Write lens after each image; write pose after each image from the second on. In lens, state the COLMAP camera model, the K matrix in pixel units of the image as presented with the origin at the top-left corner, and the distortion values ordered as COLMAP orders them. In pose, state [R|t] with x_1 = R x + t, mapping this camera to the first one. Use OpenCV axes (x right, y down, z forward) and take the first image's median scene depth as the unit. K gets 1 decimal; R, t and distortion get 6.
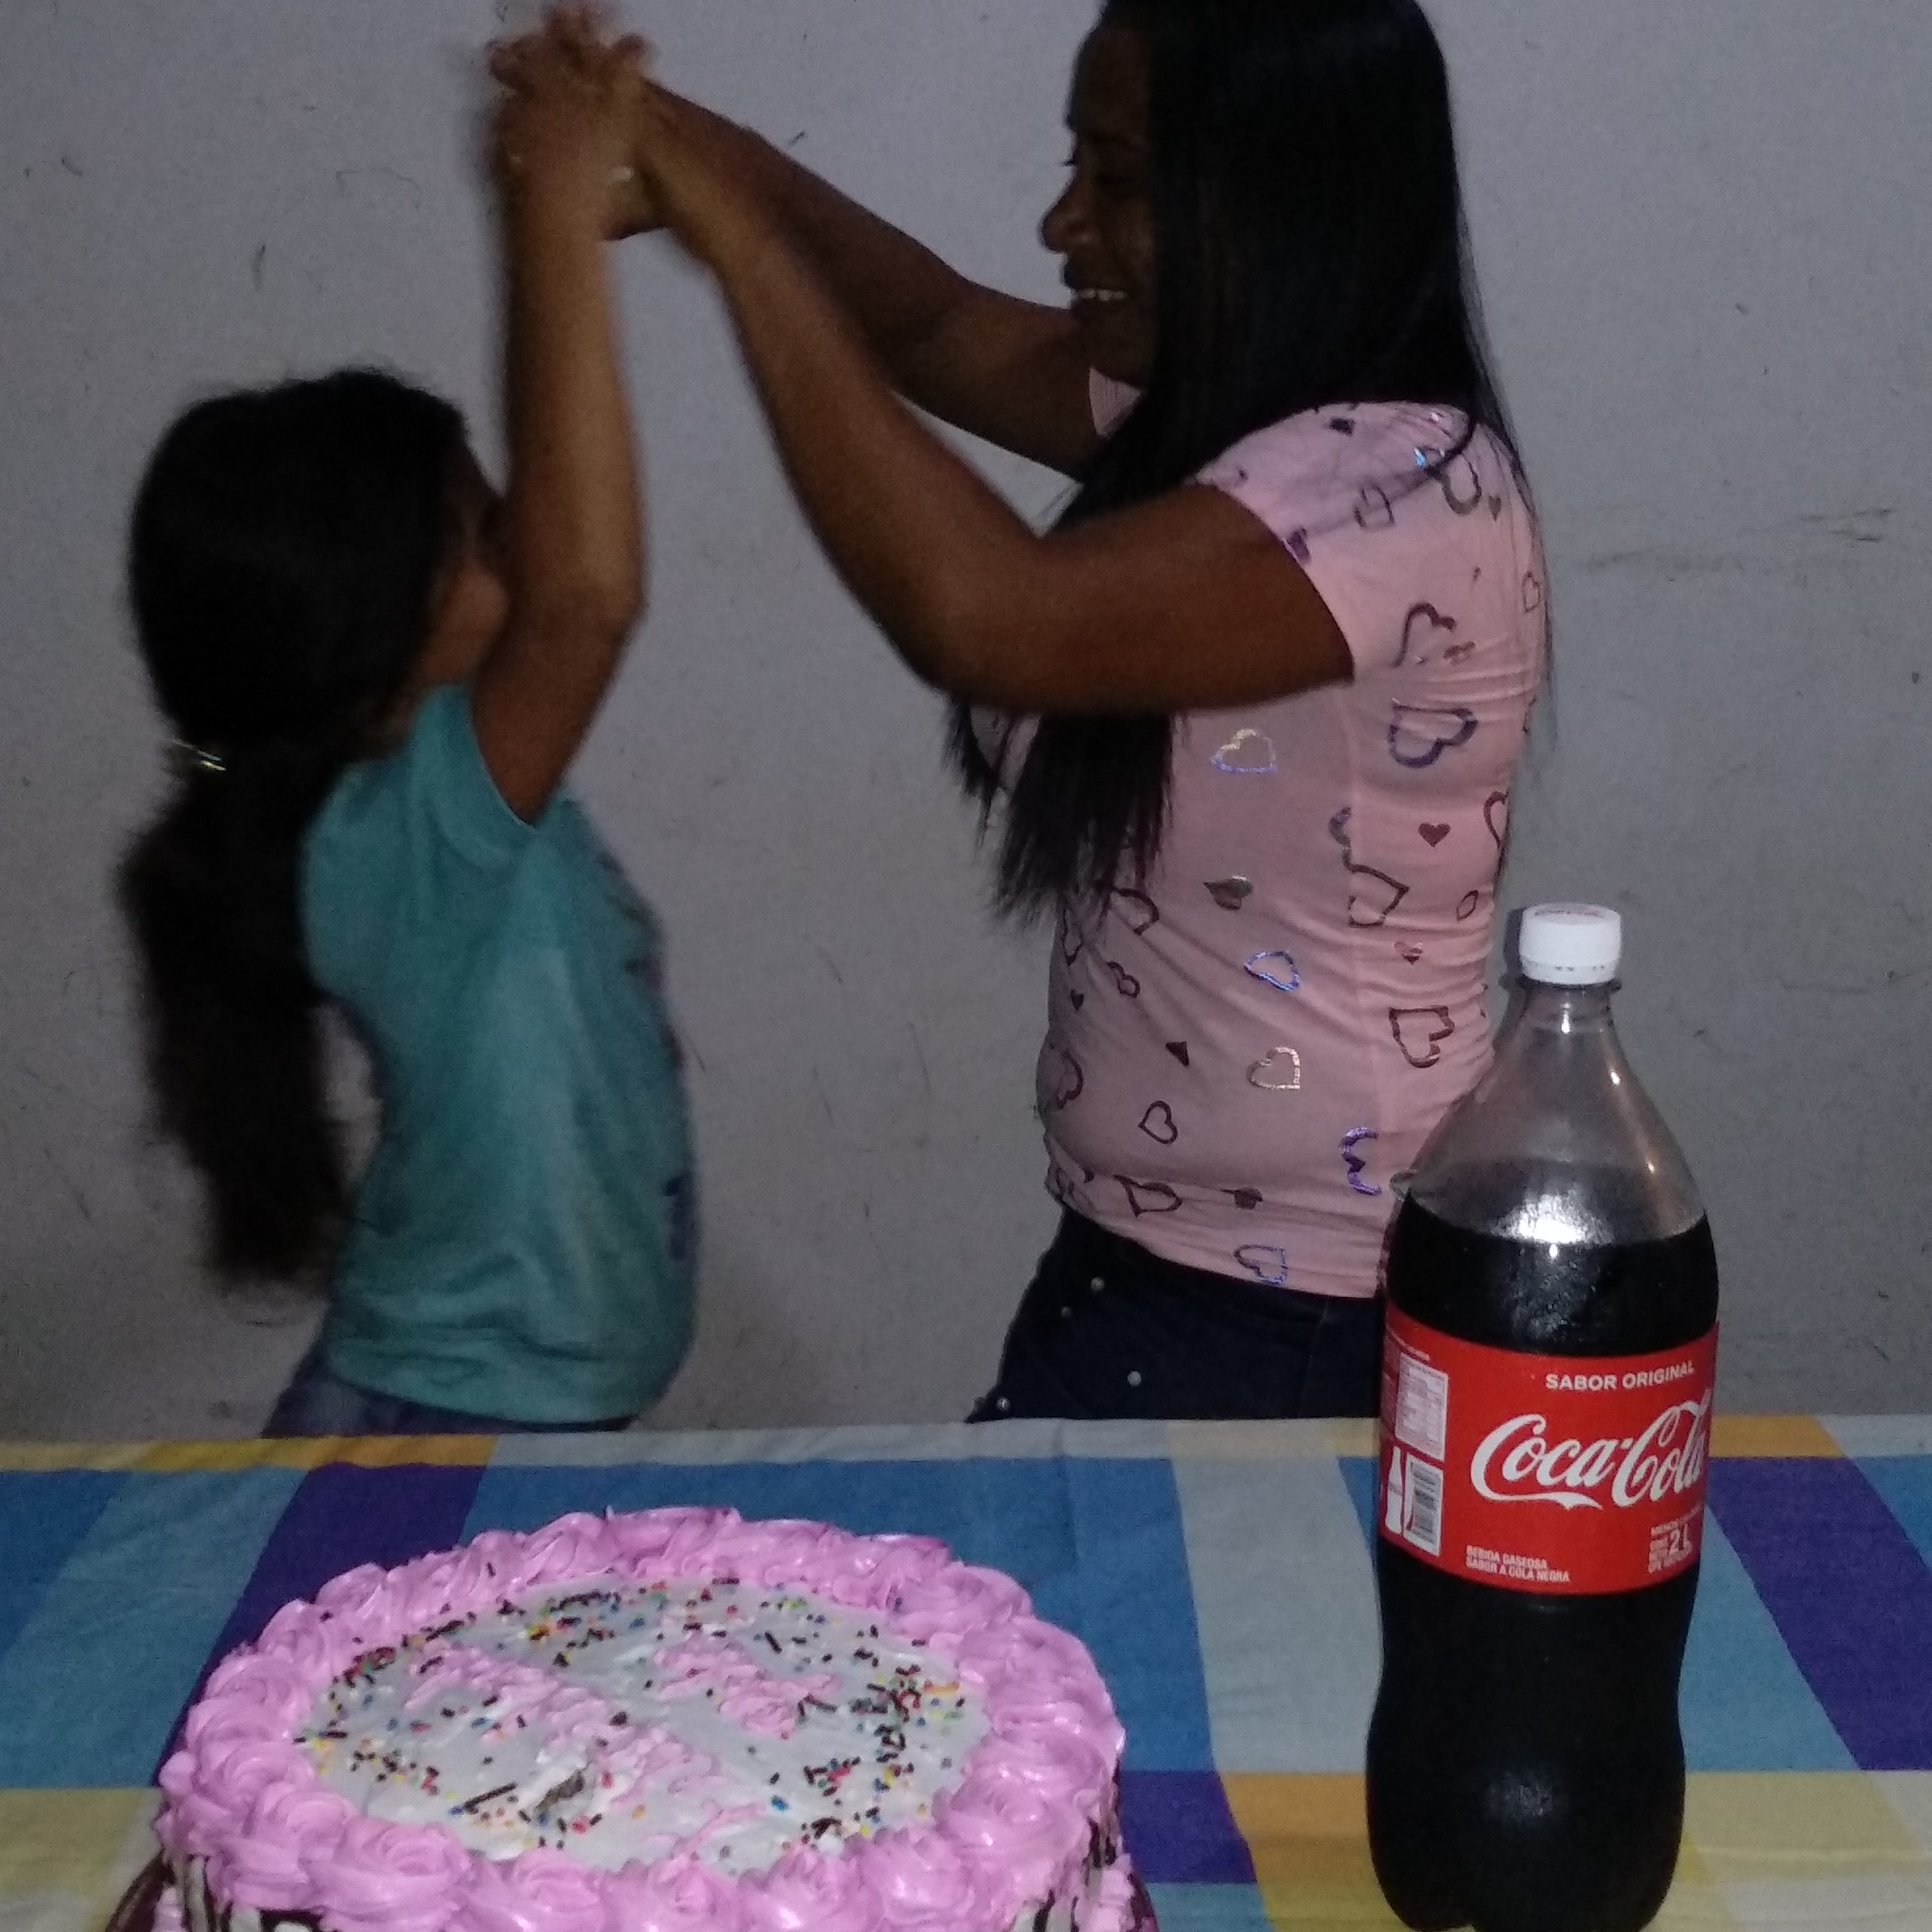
lens RADIAL K [[2642.1, 0, 966.0], [0, 2642.1, 966.0], [0, 0, 1]] dist [0.010388, -0.332550]
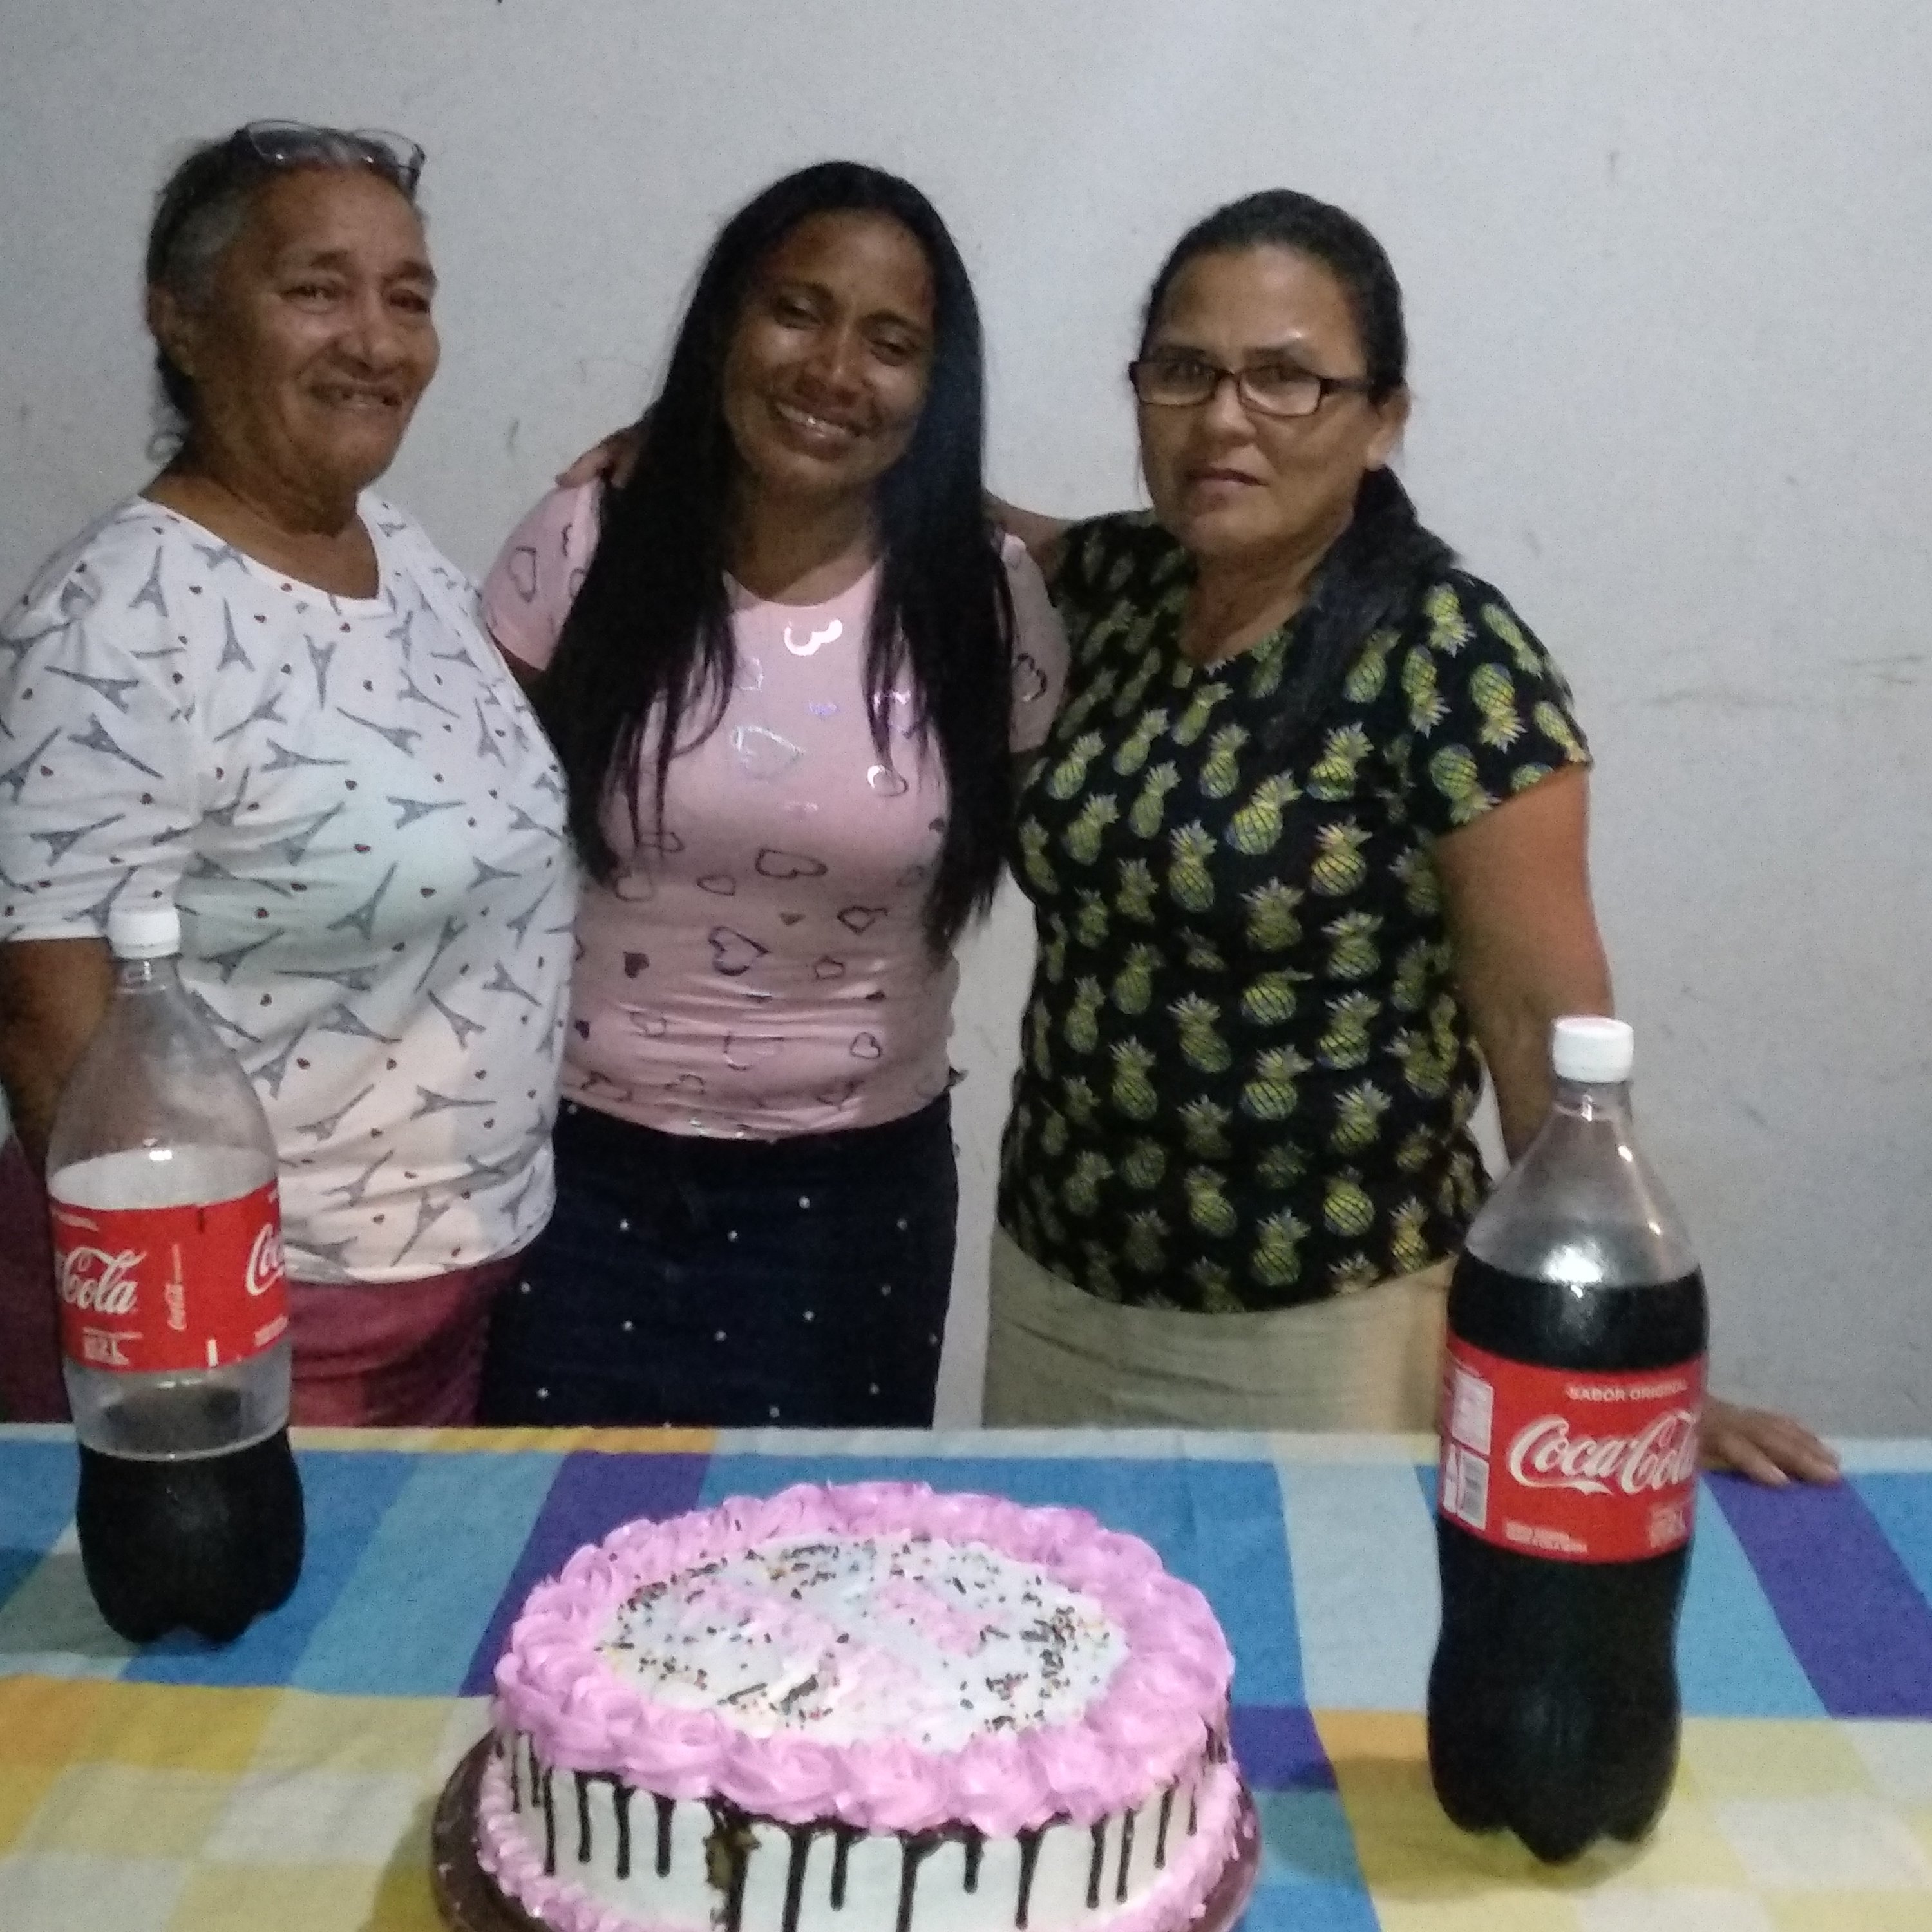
lens RADIAL K [[2642.1, 0, 966.0], [0, 2642.1, 966.0], [0, 0, 1]] dist [0.010388, -0.332550]
pose [[0.998878, 0.014328, -0.045135, -0.016988], [-0.015186, 0.999709, -0.018730, -0.020483], [0.044853, 0.019395, 0.998805, -0.290871]]
